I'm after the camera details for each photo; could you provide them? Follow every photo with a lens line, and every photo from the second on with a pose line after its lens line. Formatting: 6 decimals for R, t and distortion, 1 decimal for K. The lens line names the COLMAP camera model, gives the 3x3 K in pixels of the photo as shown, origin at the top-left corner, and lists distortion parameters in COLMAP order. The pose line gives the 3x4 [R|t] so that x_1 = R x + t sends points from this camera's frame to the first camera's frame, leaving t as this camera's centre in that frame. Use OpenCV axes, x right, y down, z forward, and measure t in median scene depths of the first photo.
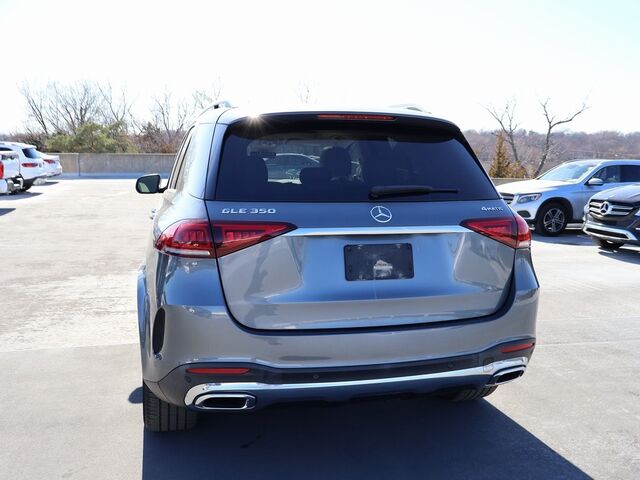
lens RADIAL K [[582.6, 0, 308.4], [0, 582.6, 237.9], [0, 0, 1]] dist [-0.004346, -0.008664]
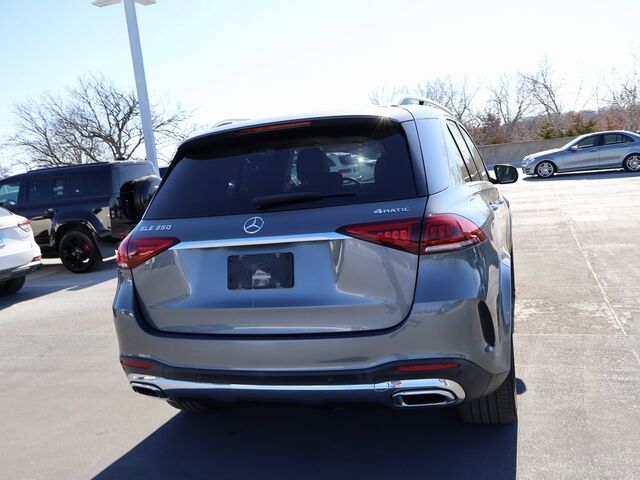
lens RADIAL K [[582.6, 0, 312.7], [0, 582.6, 251.6], [0, 0, 1]] dist [-0.007802, -0.000572]
pose [[0.836847, -0.019257, -0.547097, 0.736287], [0.039481, 0.998902, 0.025230, -0.015217], [0.546011, -0.042714, 0.836689, 0.192254]]
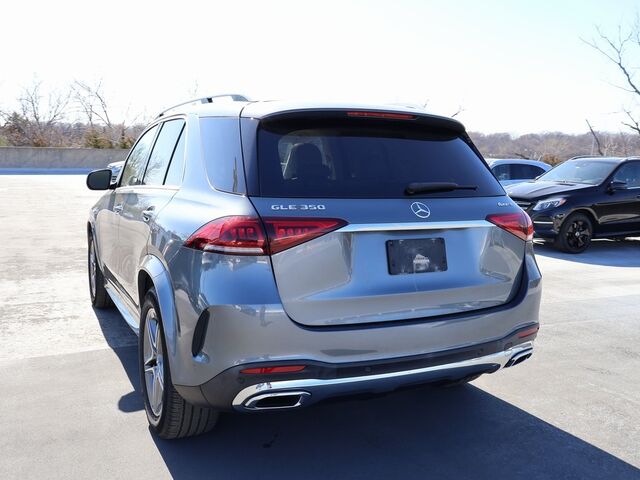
lens RADIAL K [[587.0, 0, 320.0], [0, 587.0, 240.0], [0, 0, 1]] dist [-0.006888, -0.010222]
pose [[0.978754, -0.017244, 0.204312, -0.254020], [0.015426, 0.999826, 0.010487, -0.000662], [-0.204457, -0.007113, 0.978850, 0.011286]]
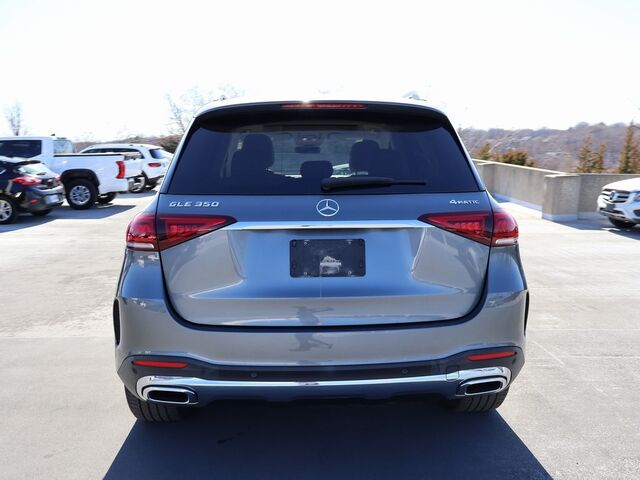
lens RADIAL K [[587.0, 0, 320.0], [0, 587.0, 240.0], [0, 0, 1]] dist [-0.006888, -0.010222]
pose [[0.981643, 0.012541, -0.190317, 0.282330], [-0.011317, 0.999908, 0.007516, 0.004738], [0.190394, -0.005224, 0.981694, 0.060376]]
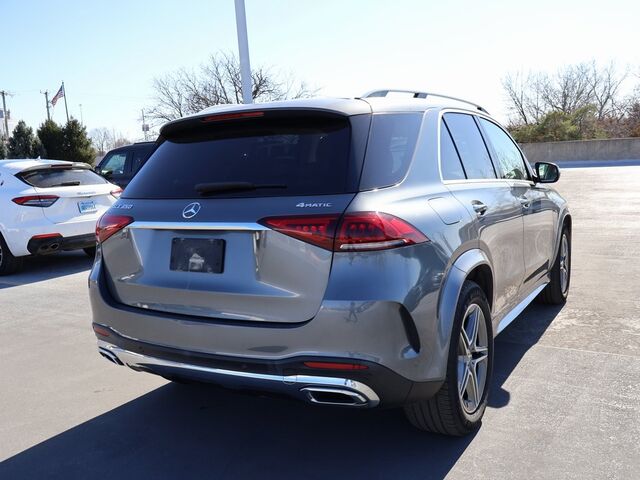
lens RADIAL K [[587.0, 0, 320.0], [0, 587.0, 240.0], [0, 0, 1]] dist [-0.006888, -0.010222]
pose [[0.711784, 0.048595, -0.700715, 0.999002], [-0.033776, 0.998818, 0.034959, -0.030348], [0.701586, -0.001216, 0.712584, 0.384694]]
